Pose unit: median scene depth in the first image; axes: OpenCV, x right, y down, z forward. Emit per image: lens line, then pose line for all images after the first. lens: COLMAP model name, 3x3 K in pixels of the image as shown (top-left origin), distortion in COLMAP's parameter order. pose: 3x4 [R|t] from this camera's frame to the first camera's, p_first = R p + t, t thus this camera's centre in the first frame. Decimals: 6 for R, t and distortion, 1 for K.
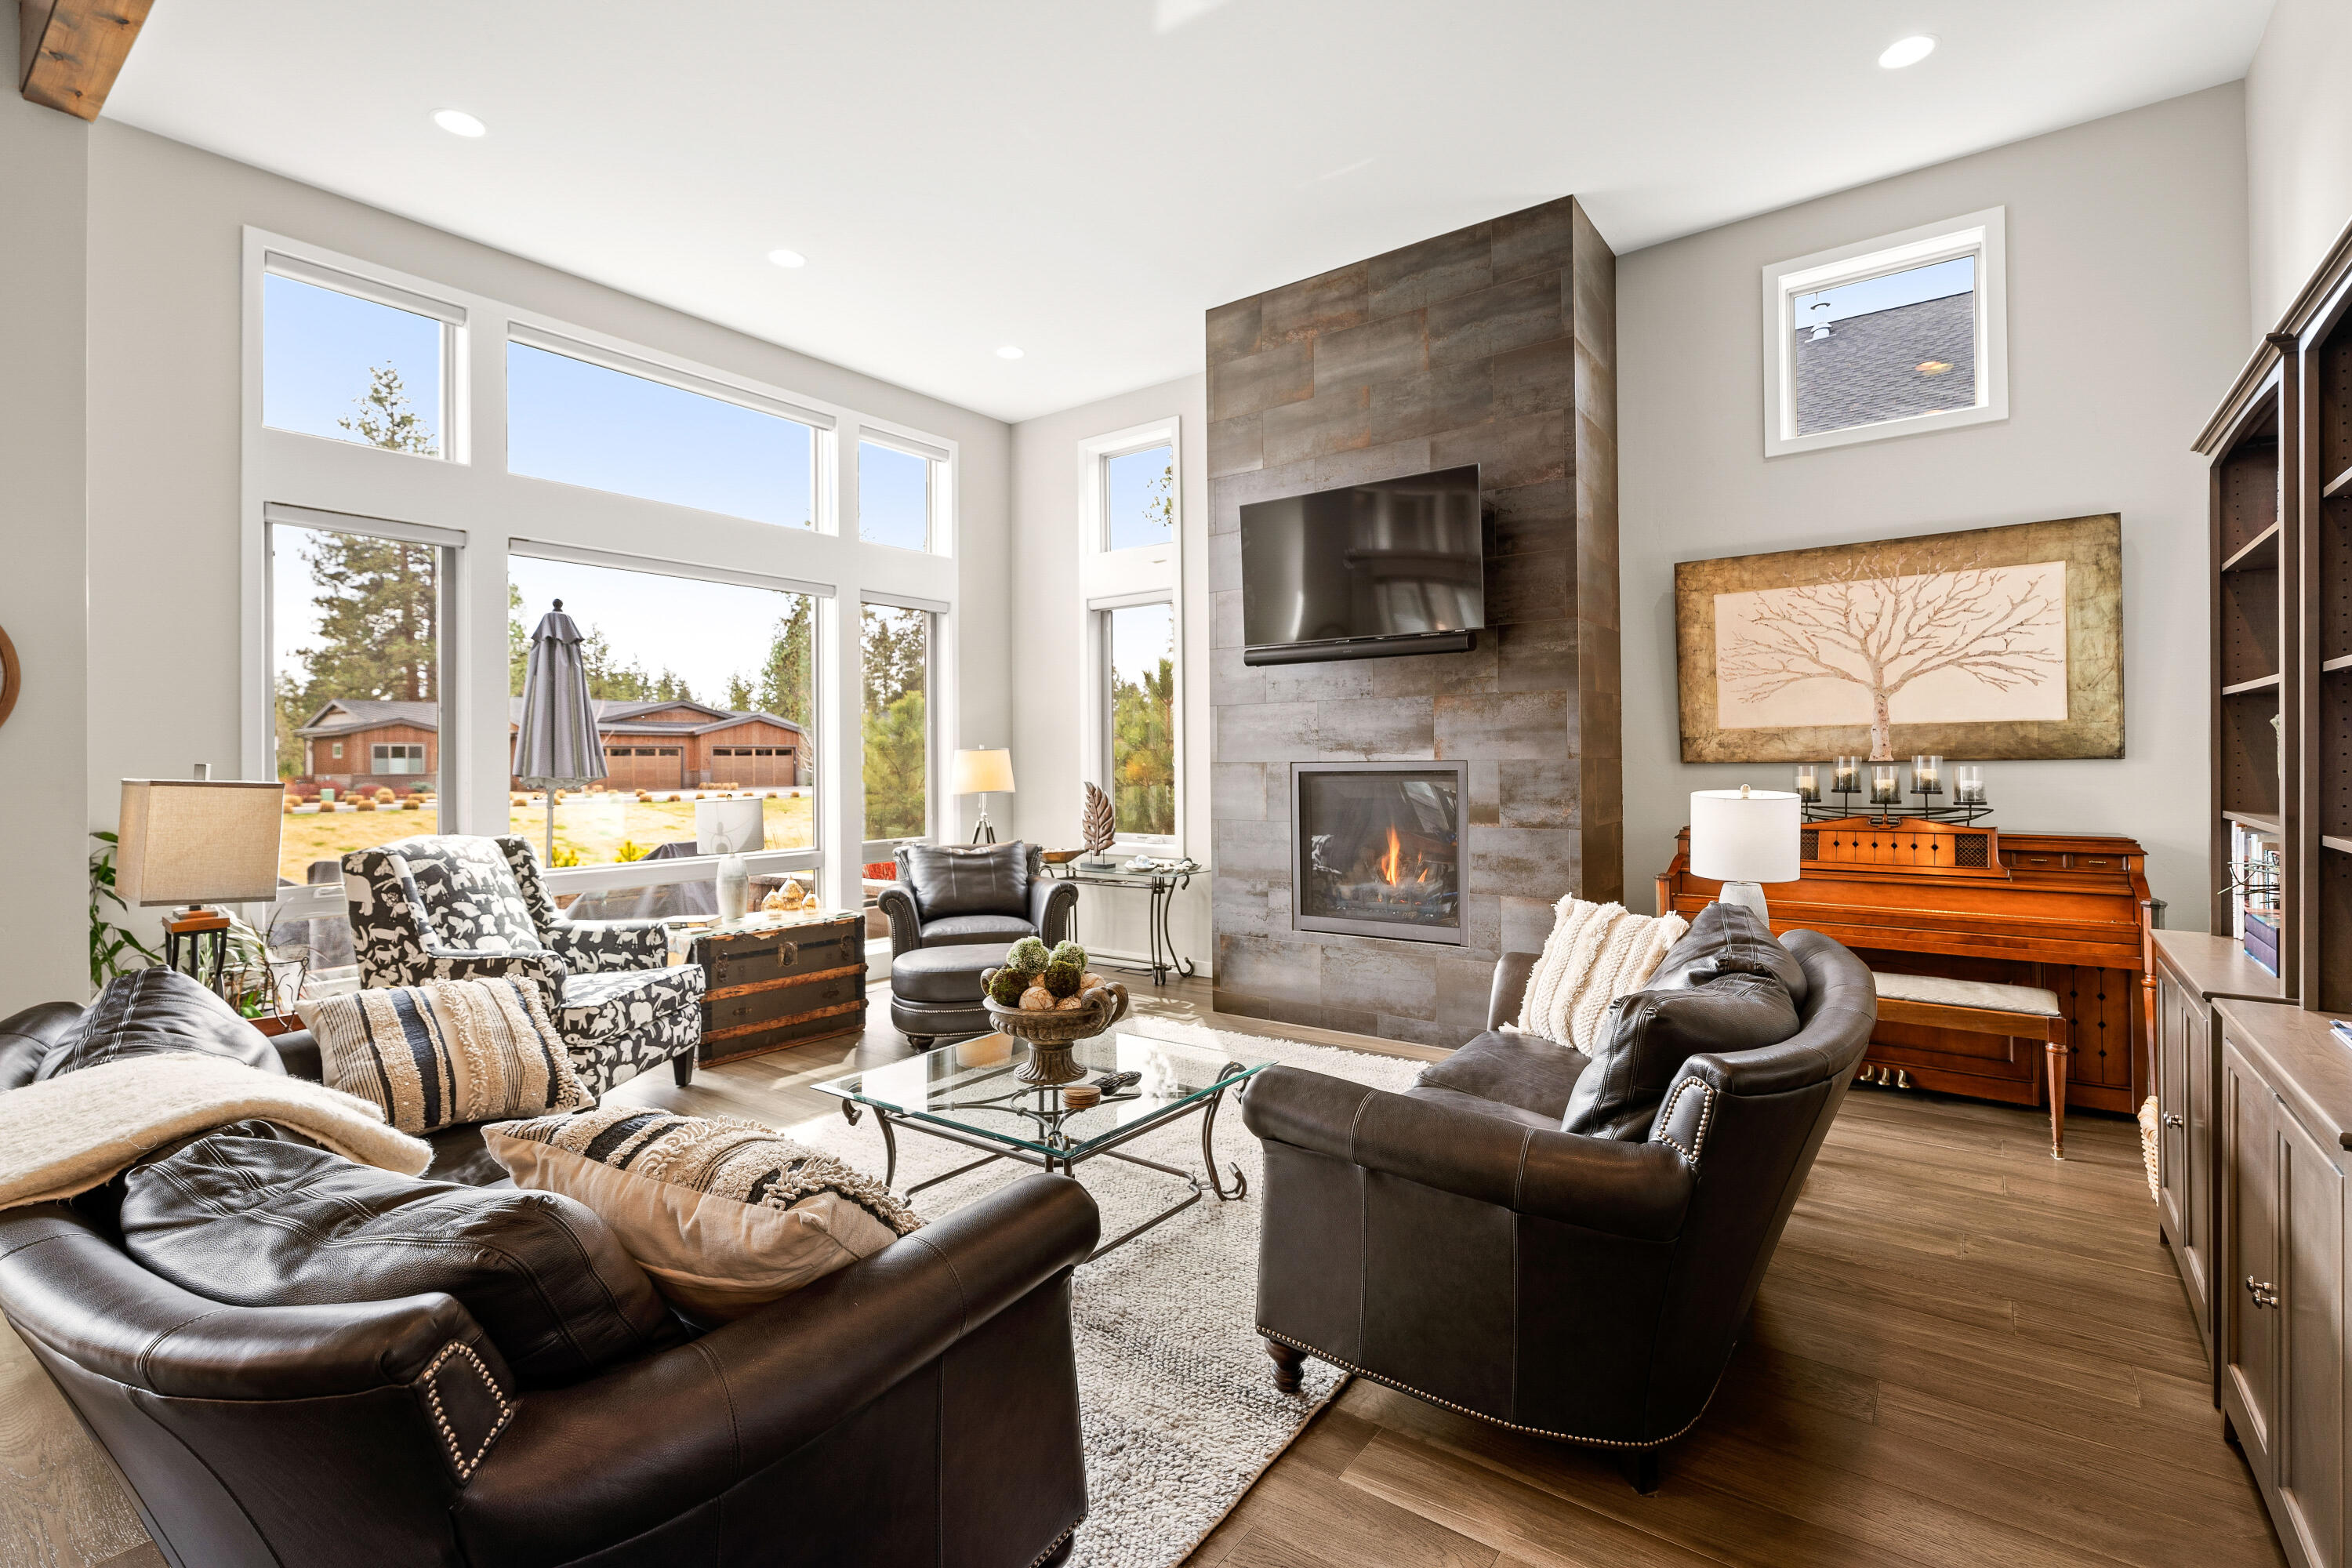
lens RADIAL K [[1049.4, 0, 1169.2], [0, 1049.4, 759.9], [0, 0, 1]] dist [-0.001854, -0.000456]
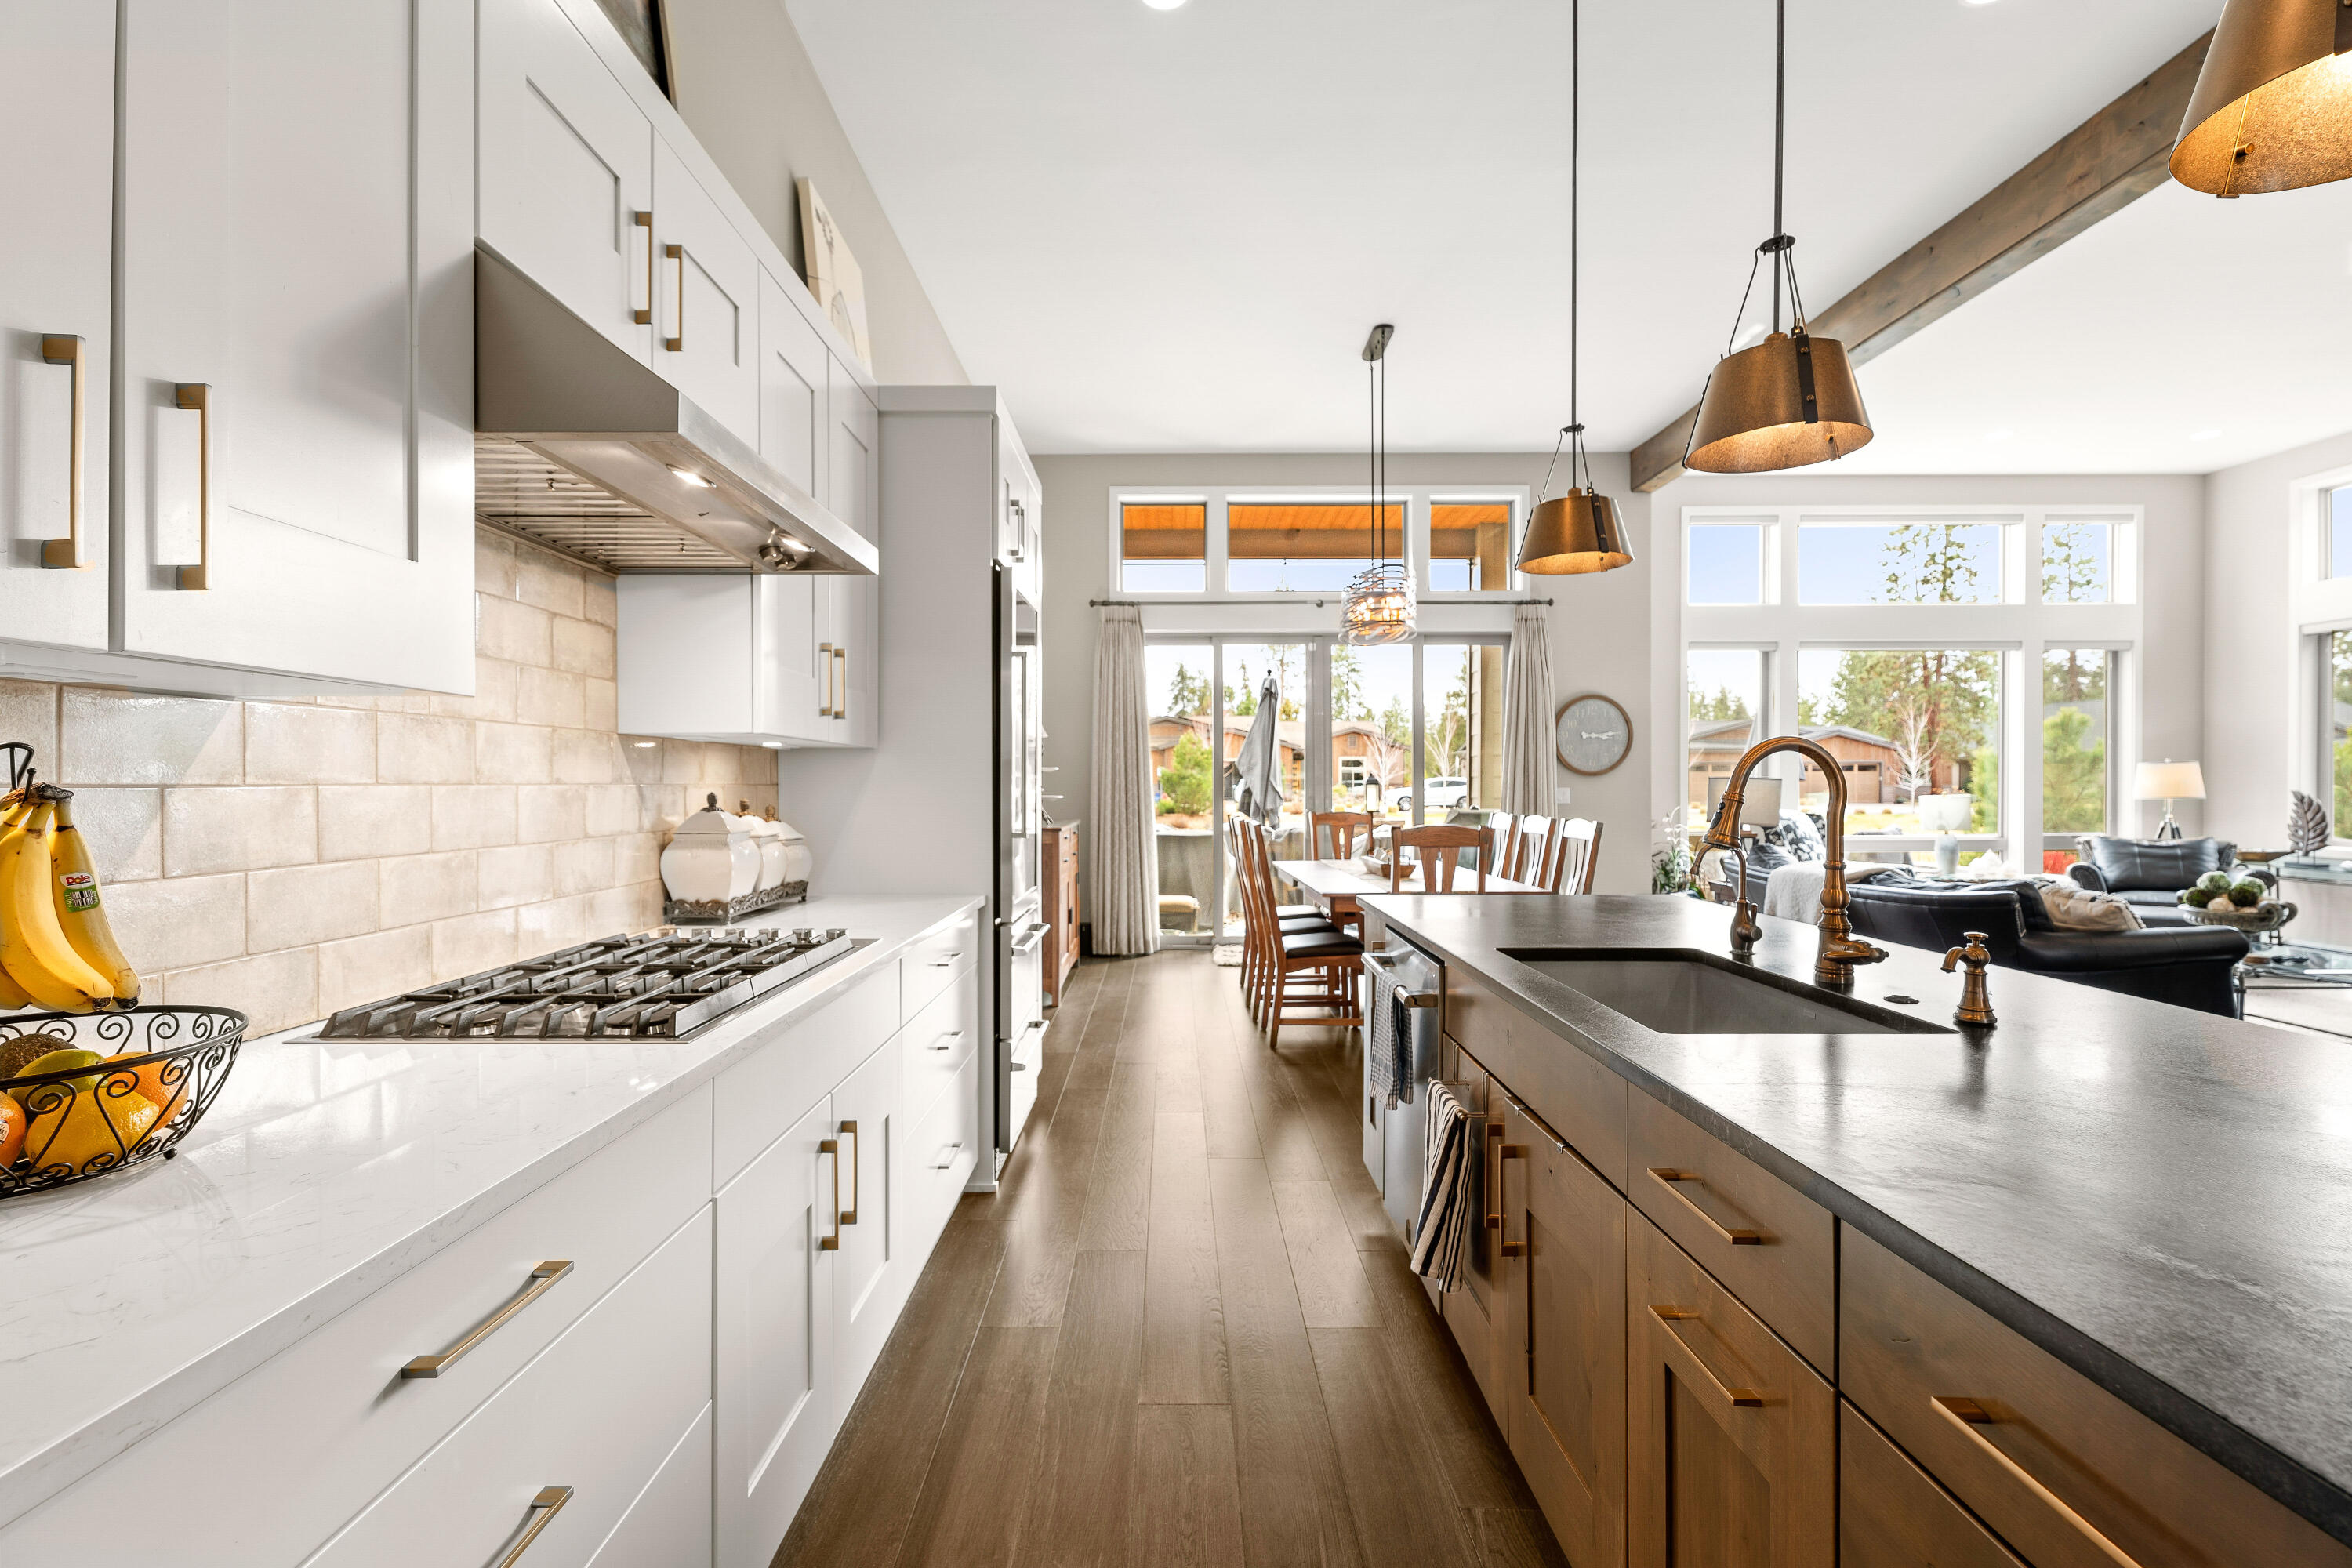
lens RADIAL K [[1035.1, 0, 1165.8], [0, 1035.1, 789.7], [0, 0, 1]] dist [0.000082, -0.000424]
pose [[0.595342, 0.013913, -0.803352, 0.094222], [-0.003413, 0.999885, 0.014788, 0.007078], [0.803465, -0.006062, 0.595321, -0.648534]]
